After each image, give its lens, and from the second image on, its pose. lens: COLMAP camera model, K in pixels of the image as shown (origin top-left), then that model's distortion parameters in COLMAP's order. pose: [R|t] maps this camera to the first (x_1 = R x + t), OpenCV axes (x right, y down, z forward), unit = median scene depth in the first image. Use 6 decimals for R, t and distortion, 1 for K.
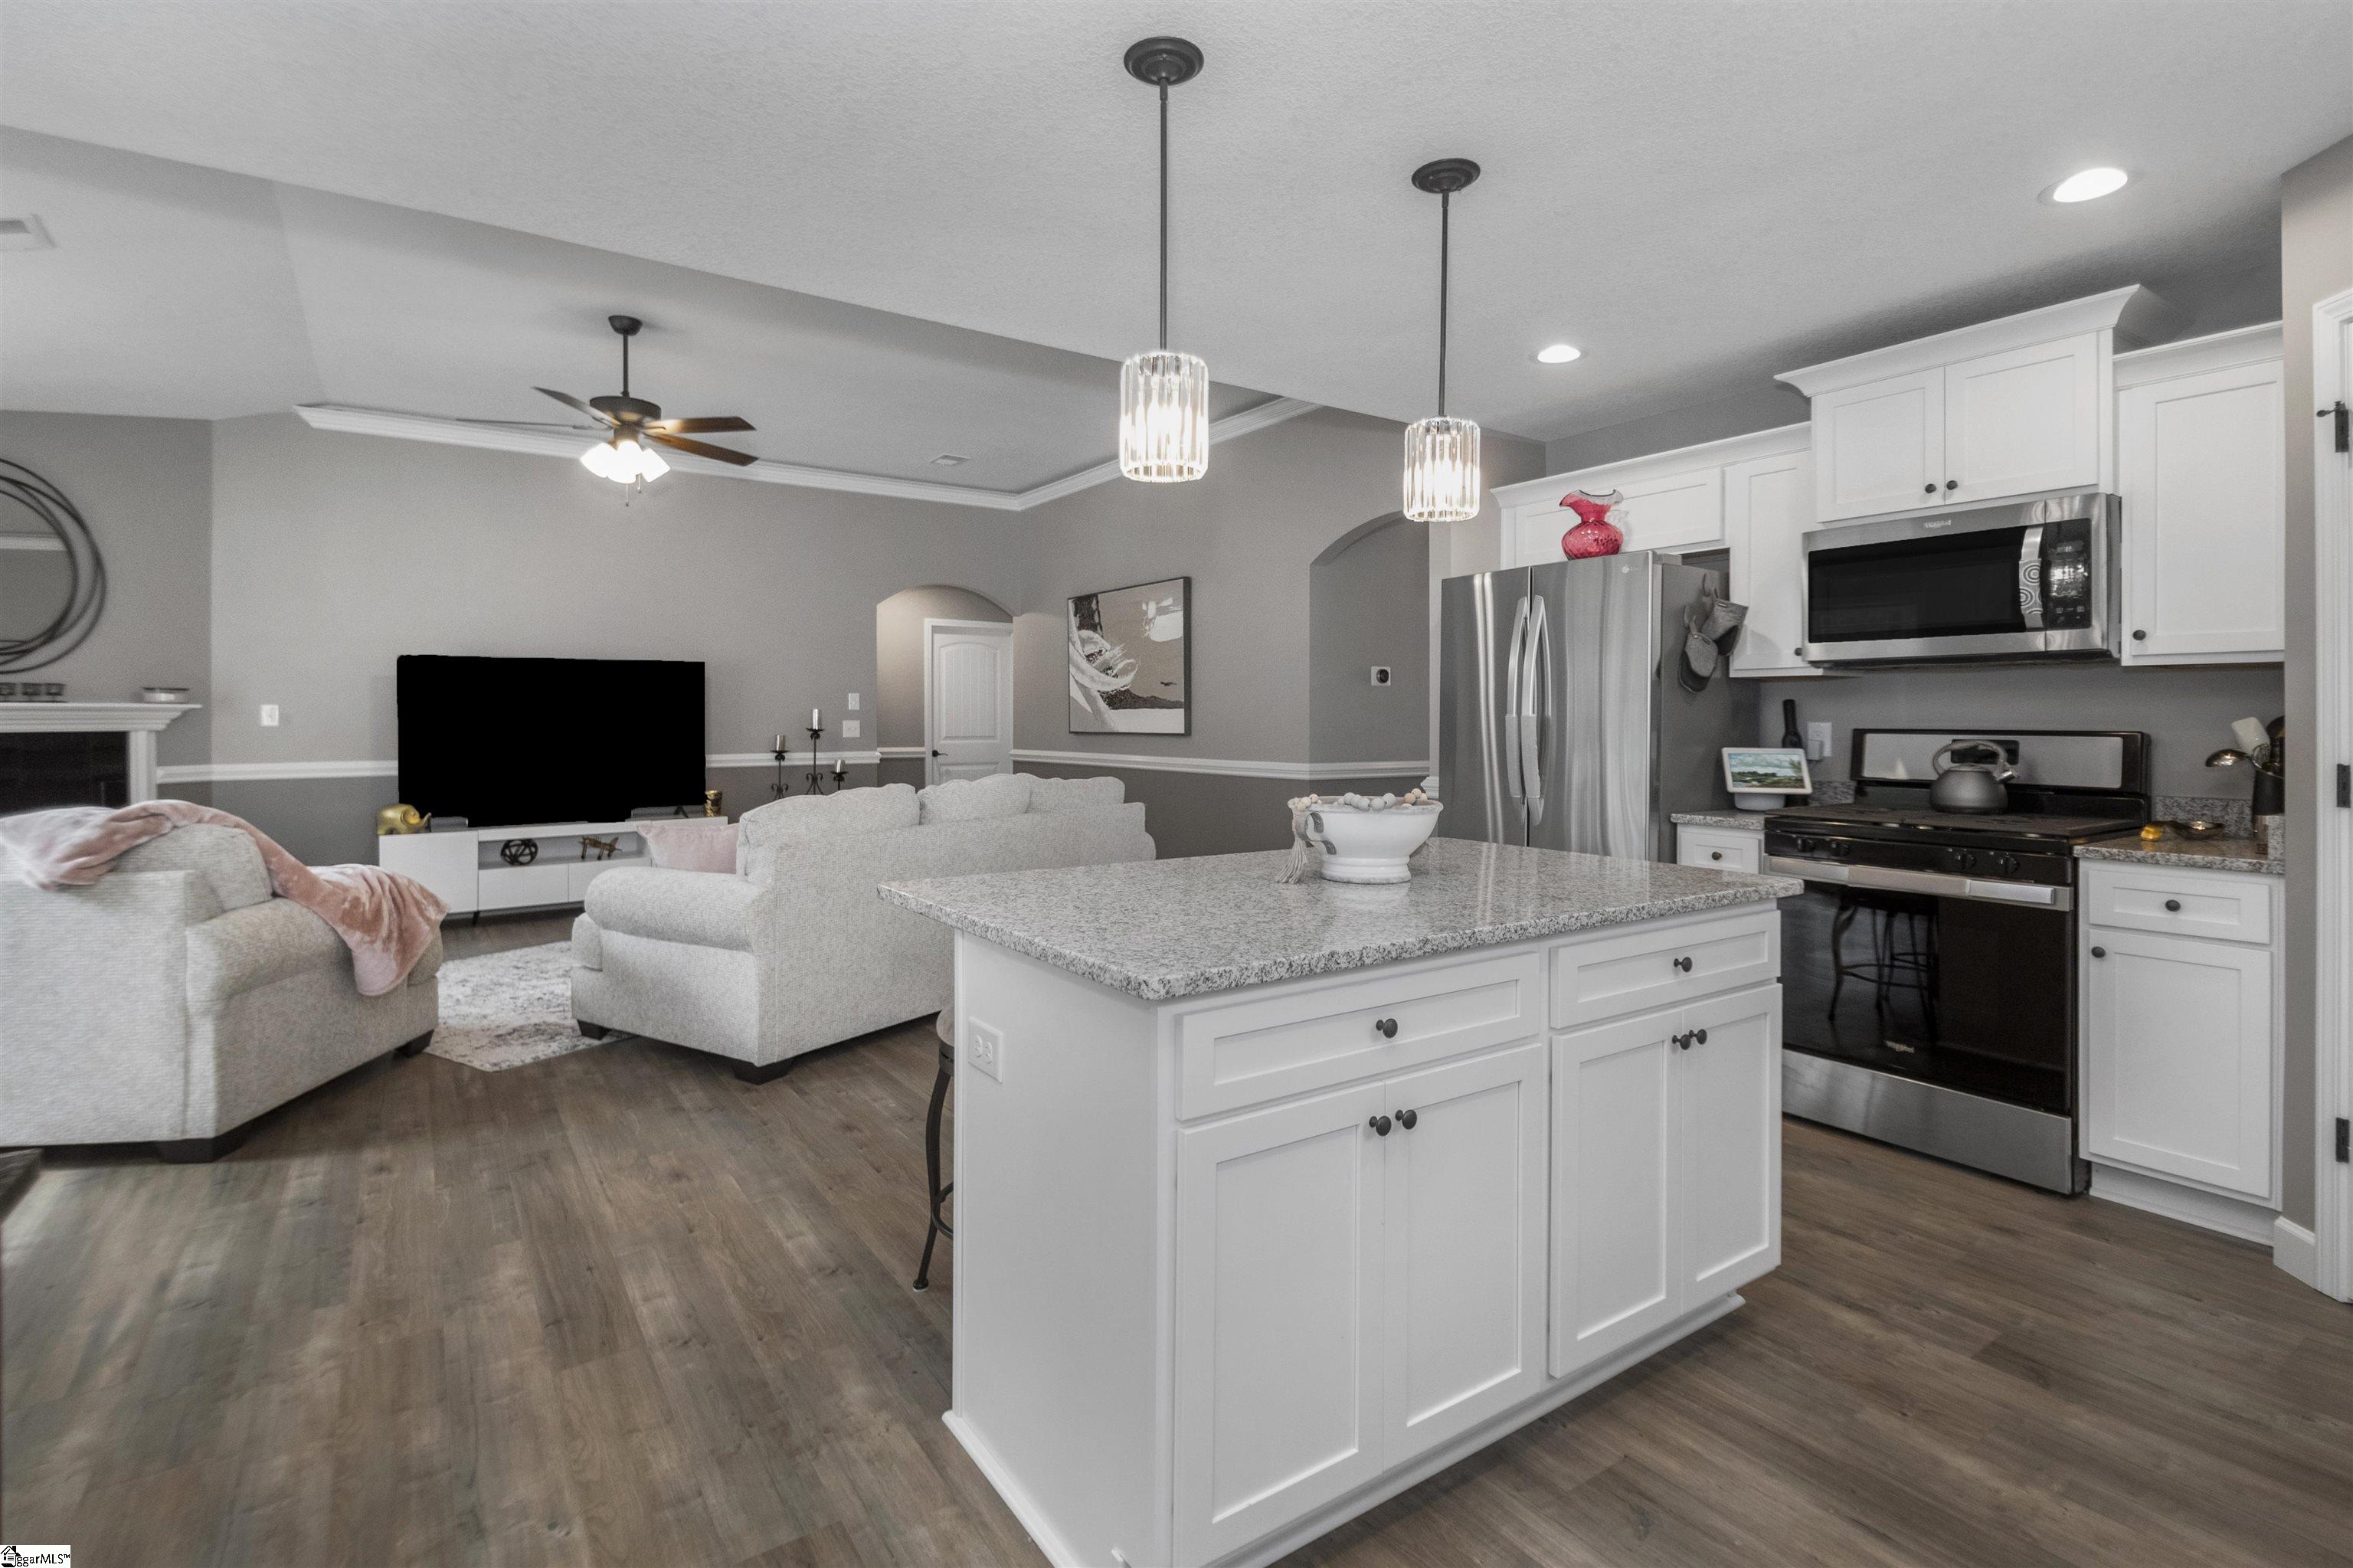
lens RADIAL K [[1118.8, 0, 1158.9], [0, 1118.8, 715.6], [0, 0, 1]] dist [0.005641, -0.000030]
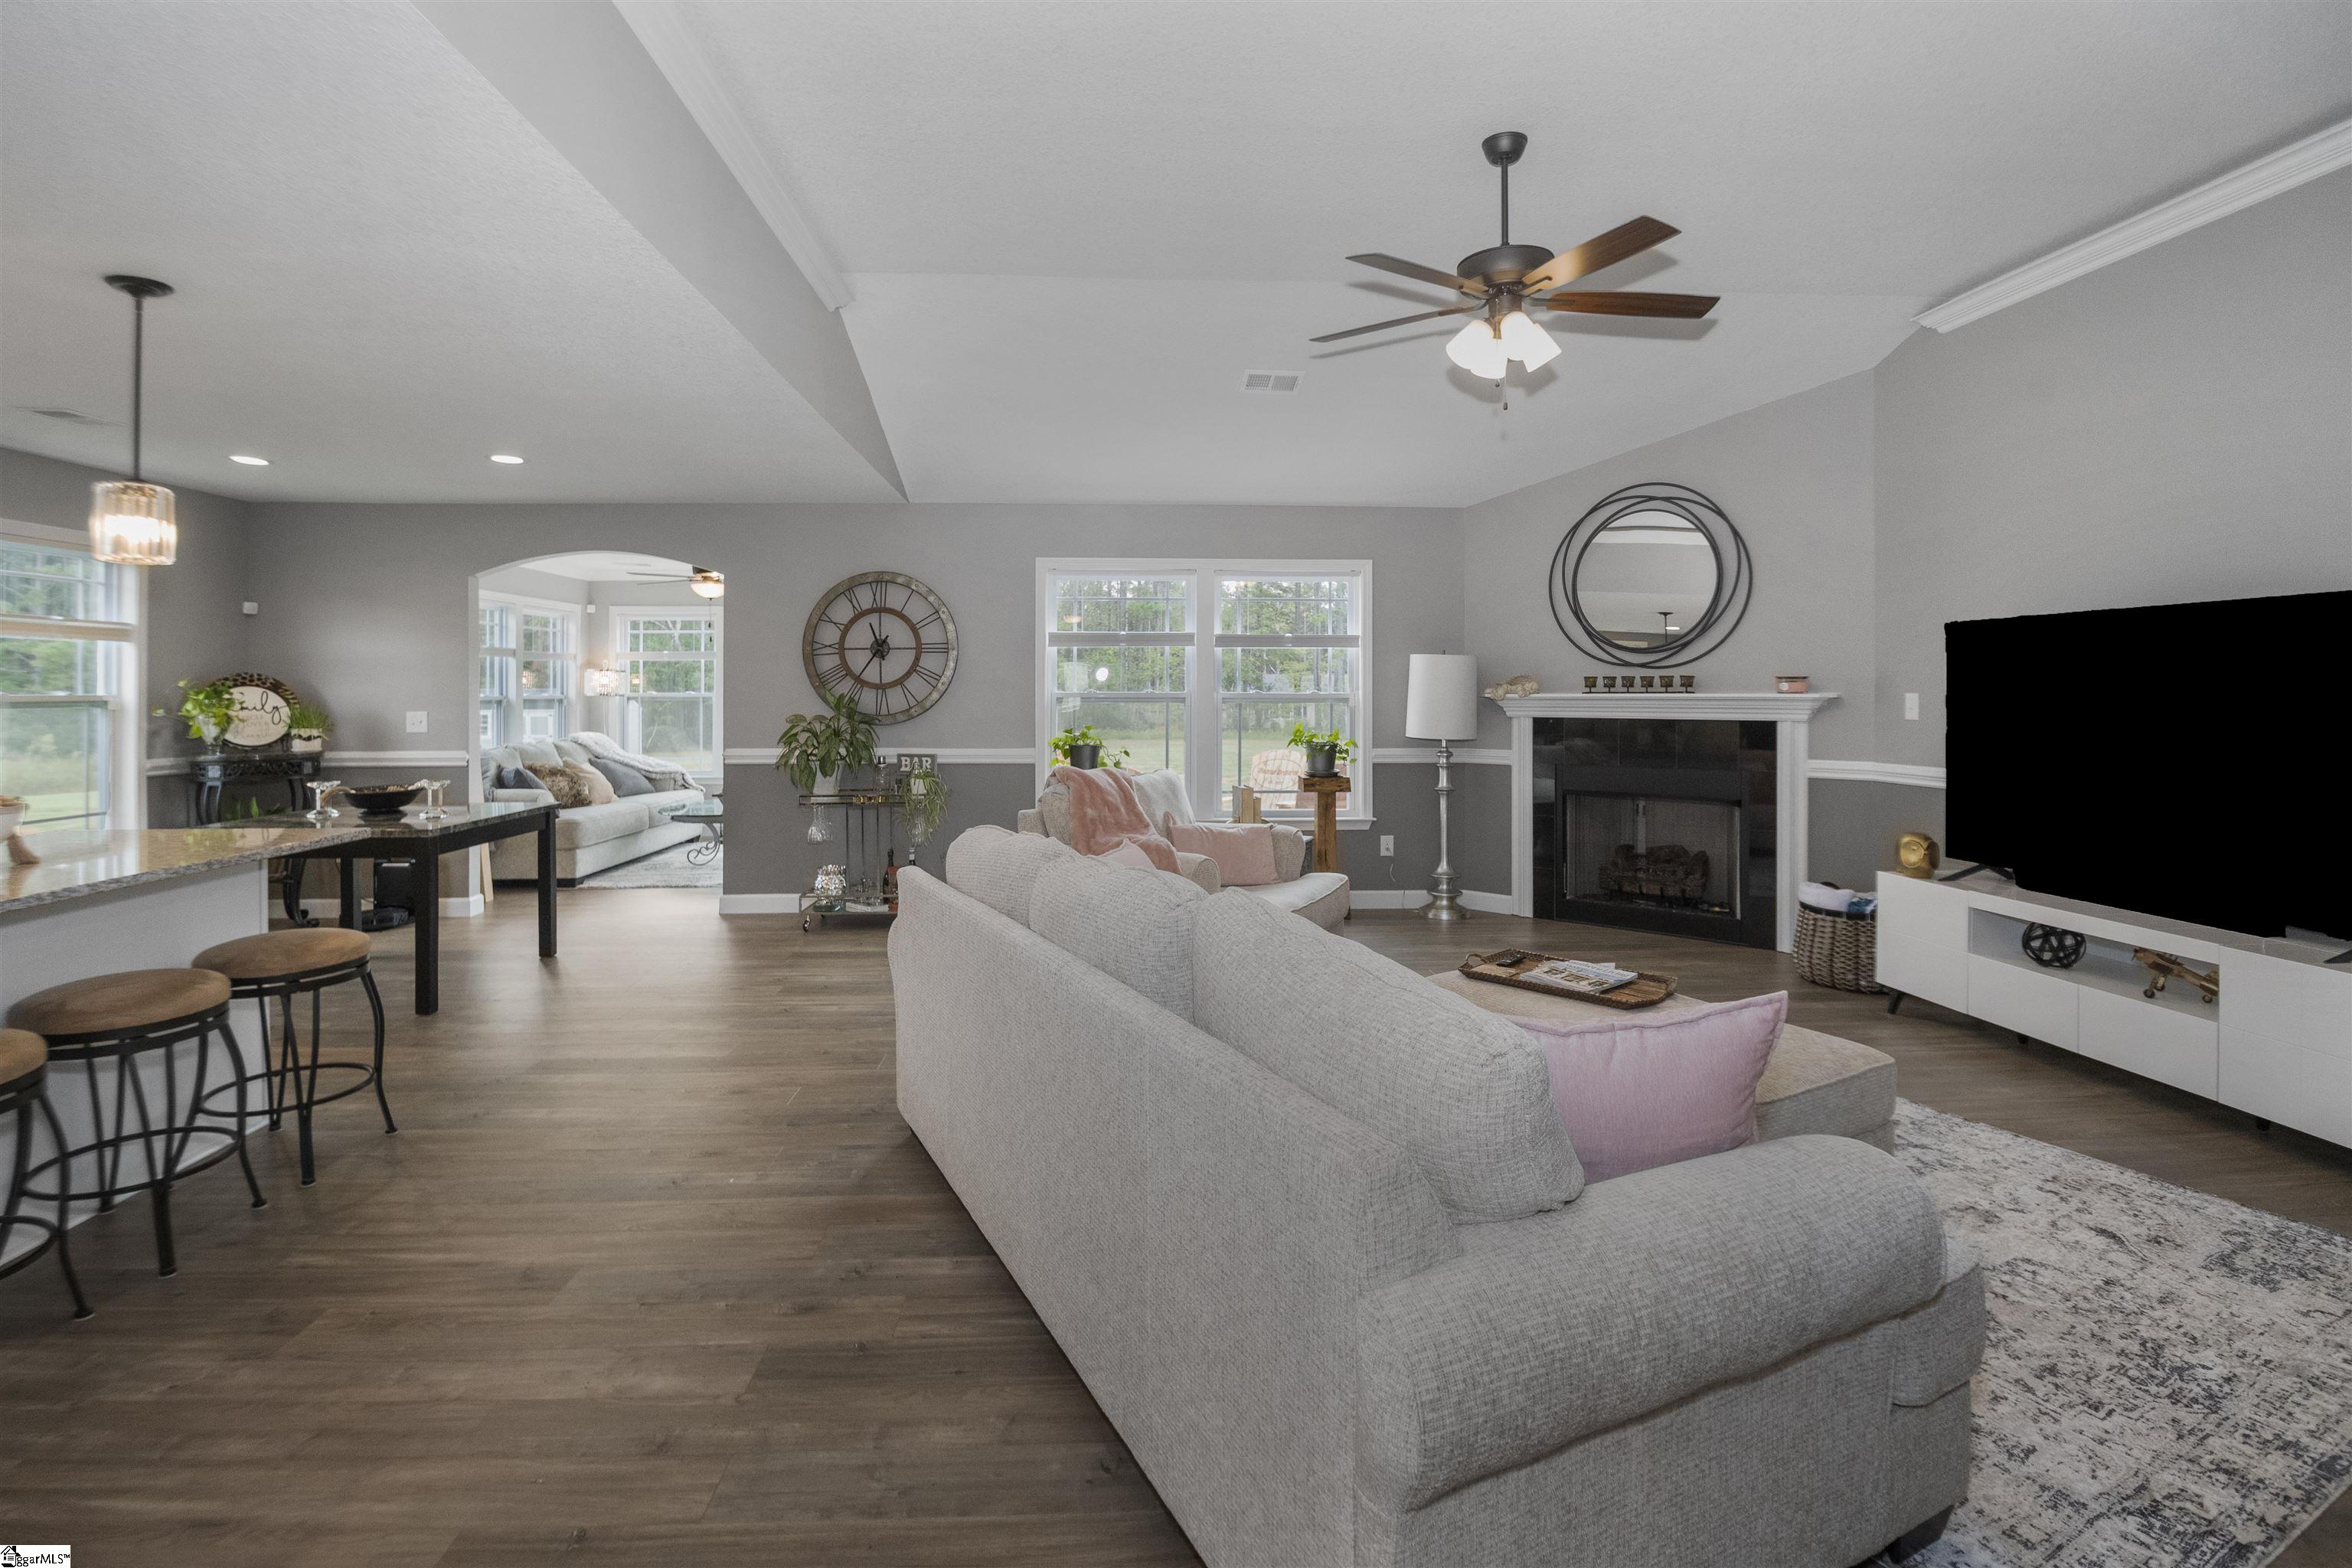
lens RADIAL K [[1097.3, 0, 1156.7], [0, 1097.3, 692.7], [0, 0, 1]] dist [-0.014640, -0.000365]
pose [[-0.517189, 0.004107, -0.855861, 0.256729], [0.002977, 0.999991, 0.003000, -0.022188], [0.855866, -0.000996, -0.517197, 1.432833]]
